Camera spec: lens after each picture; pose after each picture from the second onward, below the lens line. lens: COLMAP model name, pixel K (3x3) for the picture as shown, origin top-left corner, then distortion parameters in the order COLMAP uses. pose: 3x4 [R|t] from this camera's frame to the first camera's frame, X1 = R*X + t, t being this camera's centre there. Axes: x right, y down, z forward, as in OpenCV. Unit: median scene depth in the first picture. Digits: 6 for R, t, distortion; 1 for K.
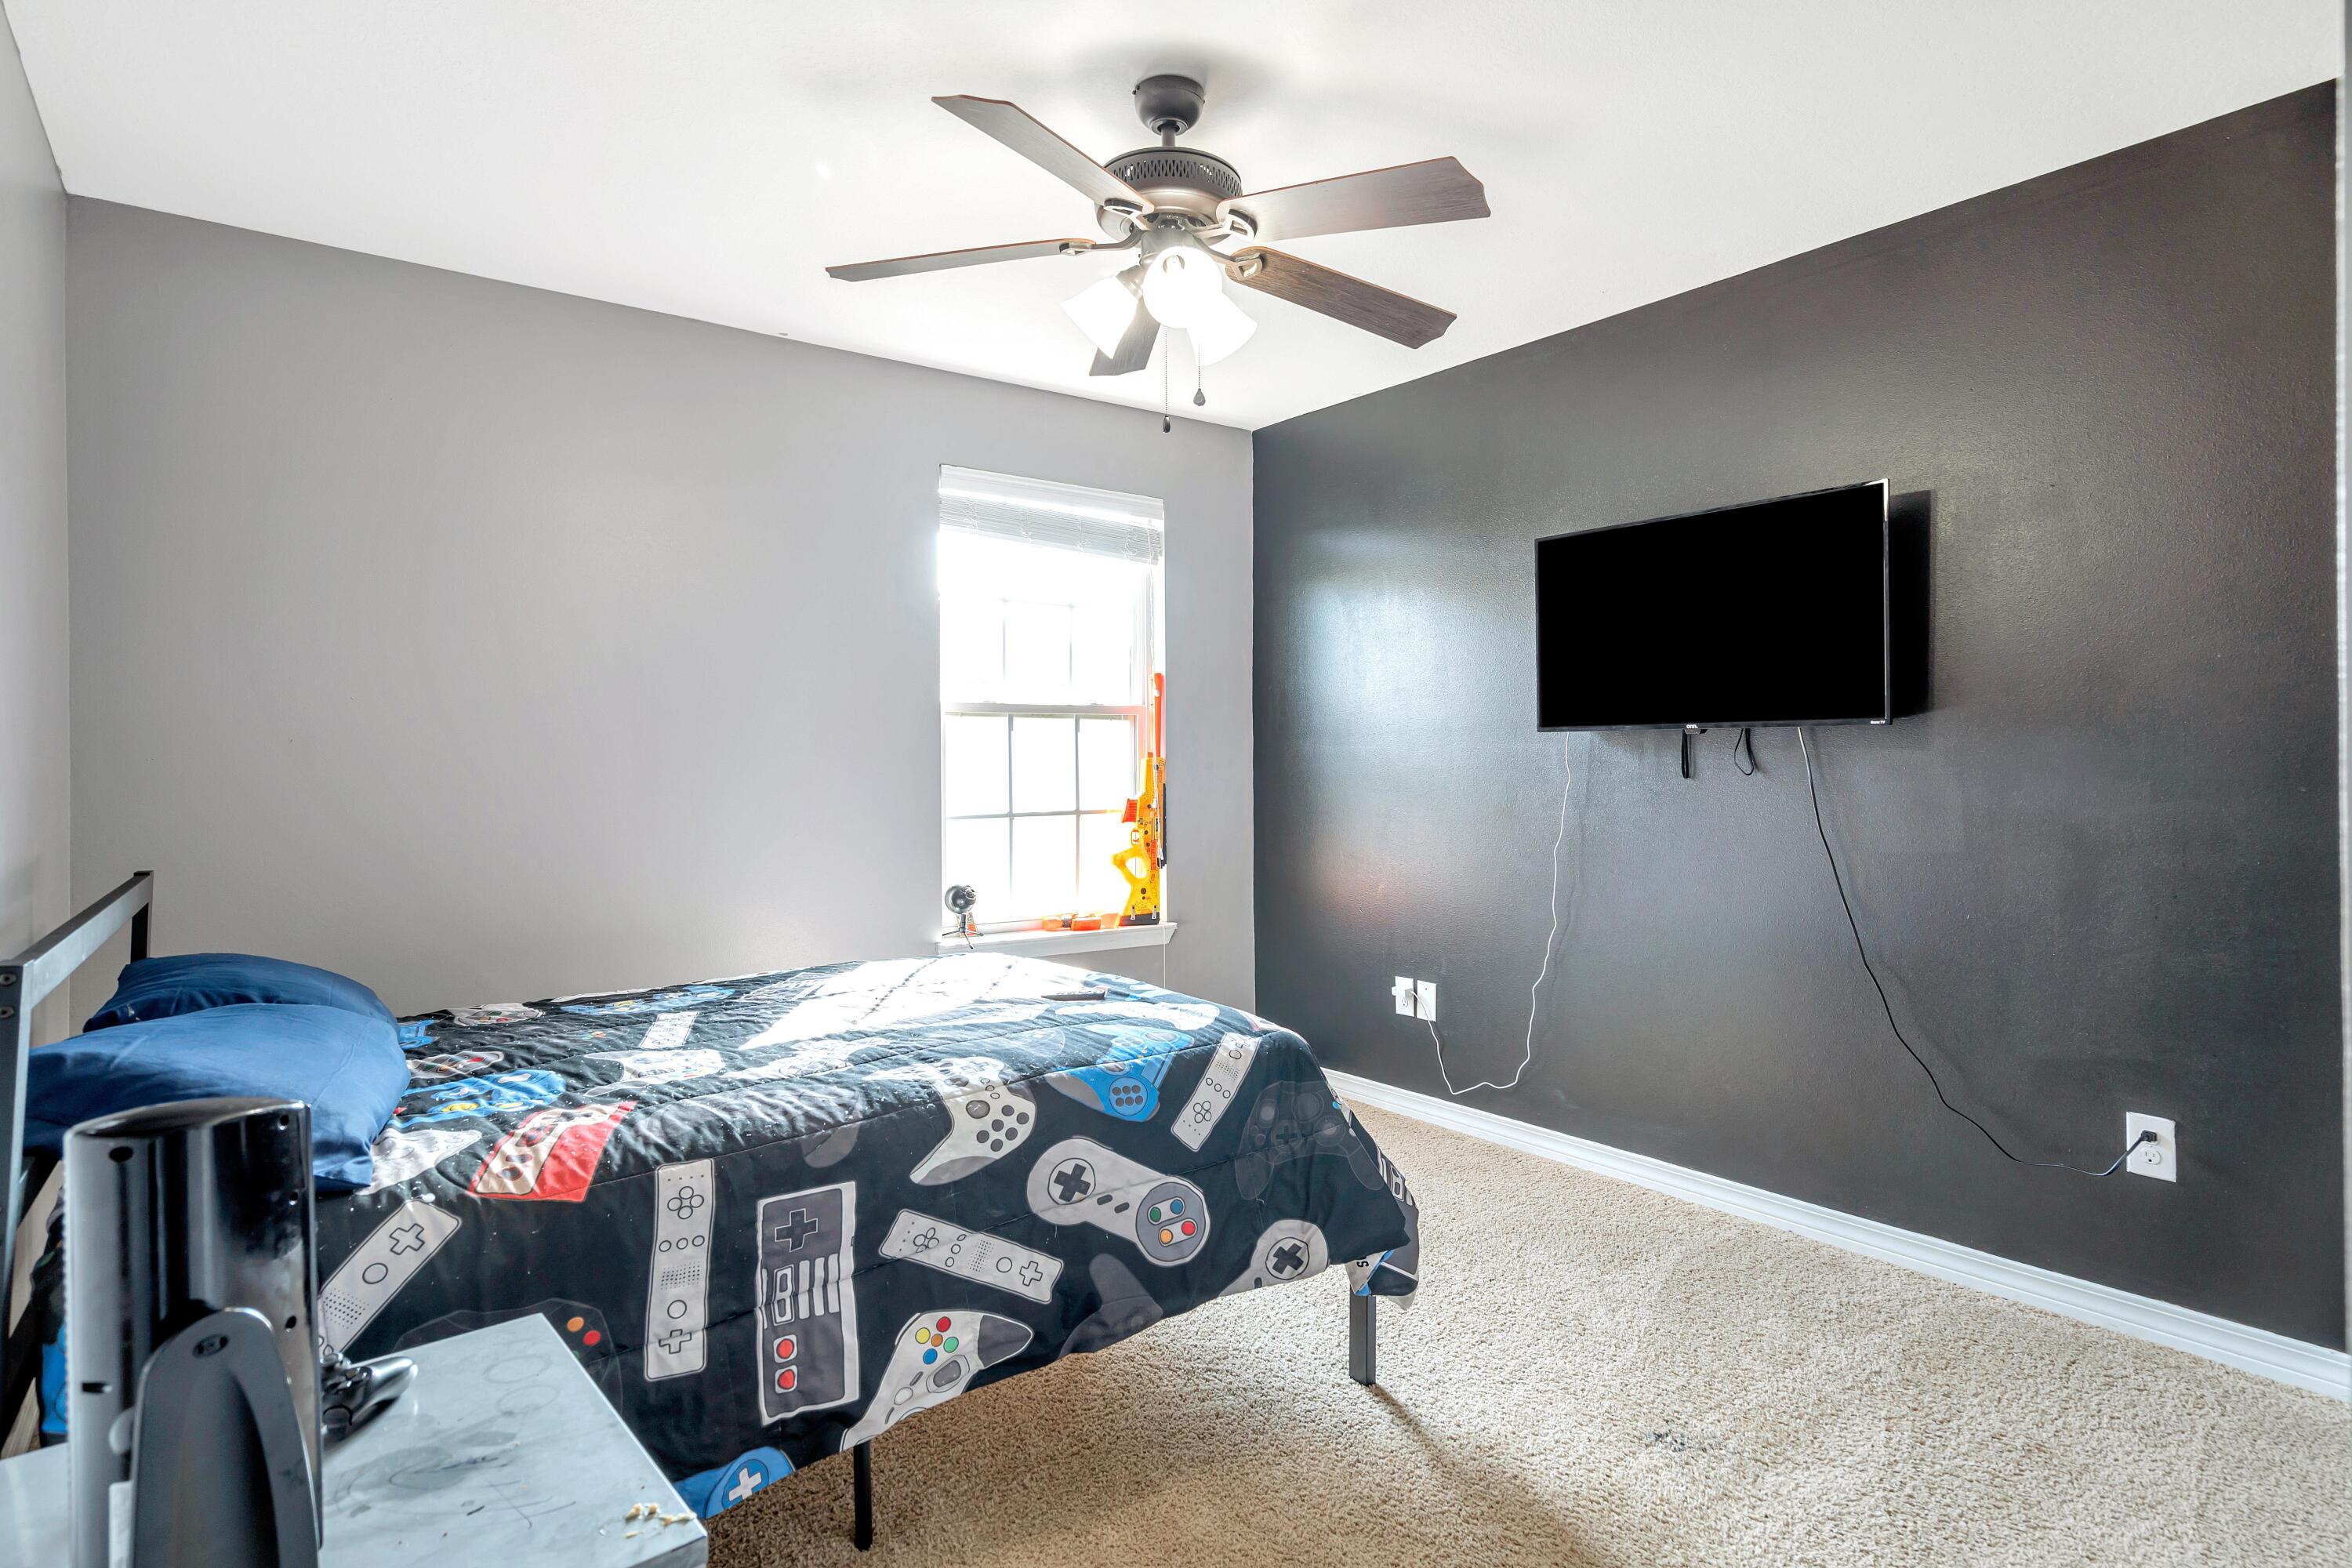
lens RADIAL K [[1230.5, 0, 1173.0], [0, 1230.5, 785.7], [0, 0, 1]] dist [0.002038, 0.001039]
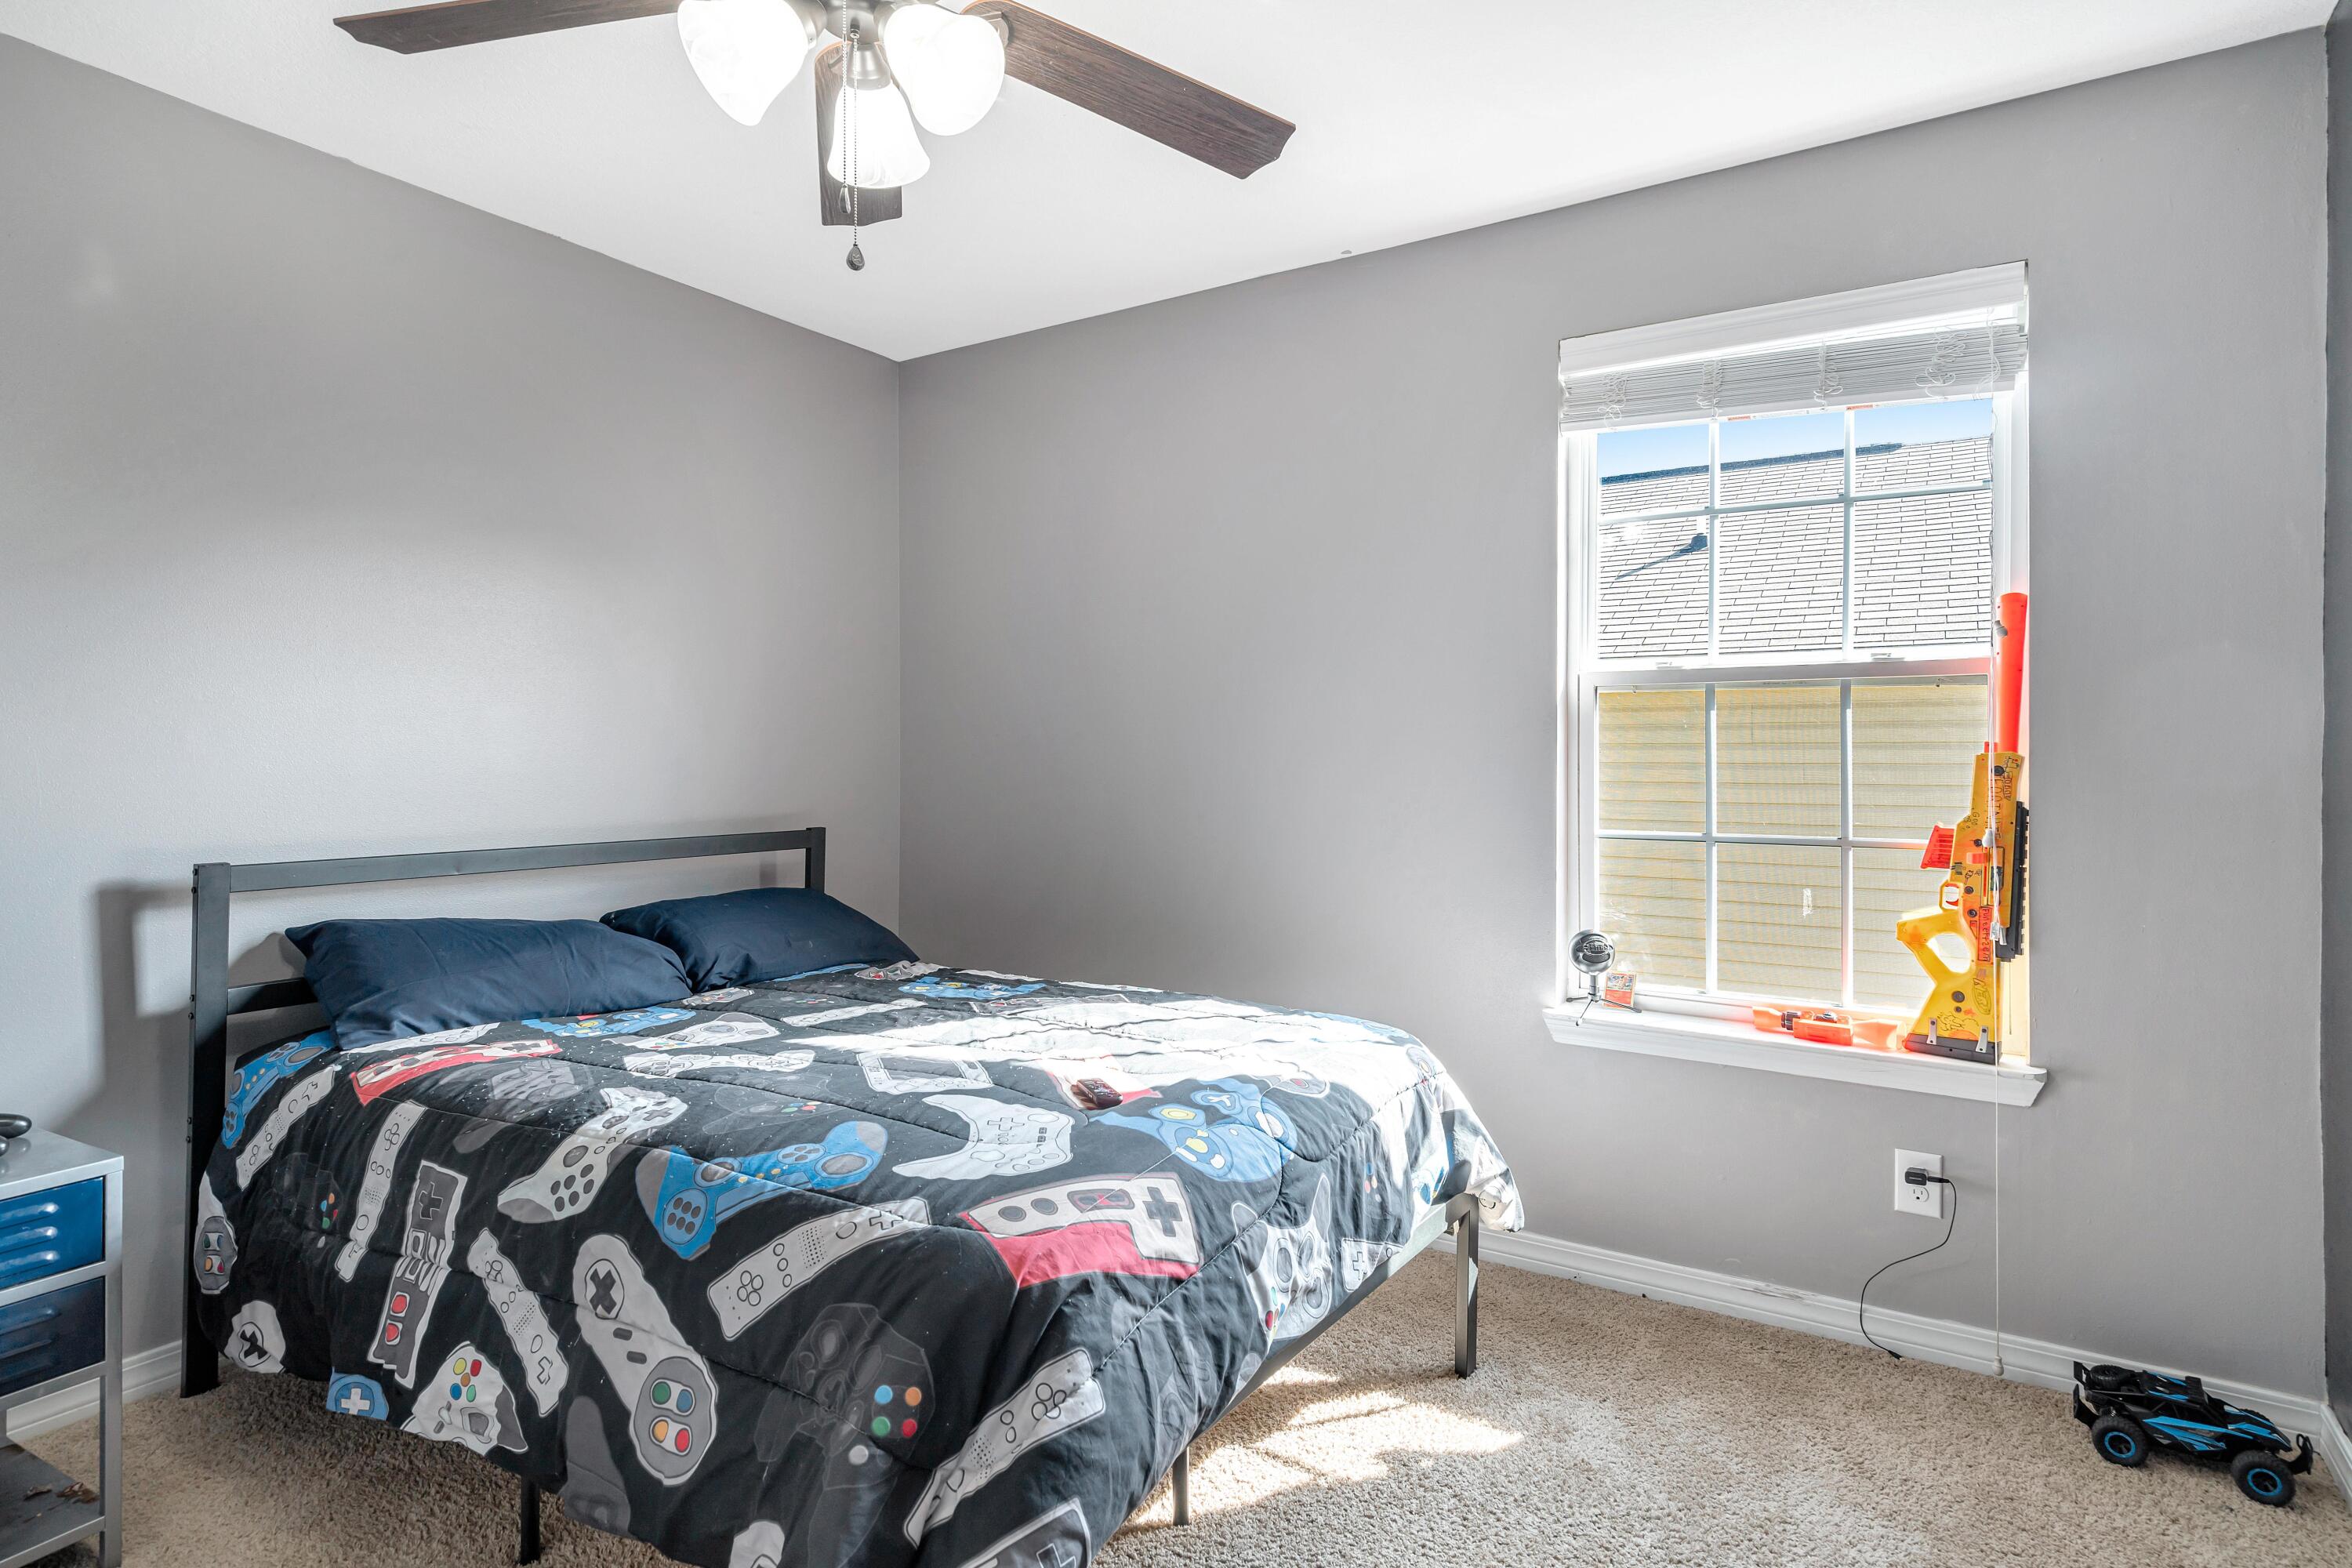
lens RADIAL K [[1230.5, 0, 1173.0], [0, 1230.5, 785.7], [0, 0, 1]] dist [0.002038, 0.001039]
pose [[0.373905, 0.038196, -0.926680, 0.360381], [-0.027492, 0.999169, 0.030091, -0.015312], [0.927059, 0.014225, 0.374644, 0.486610]]
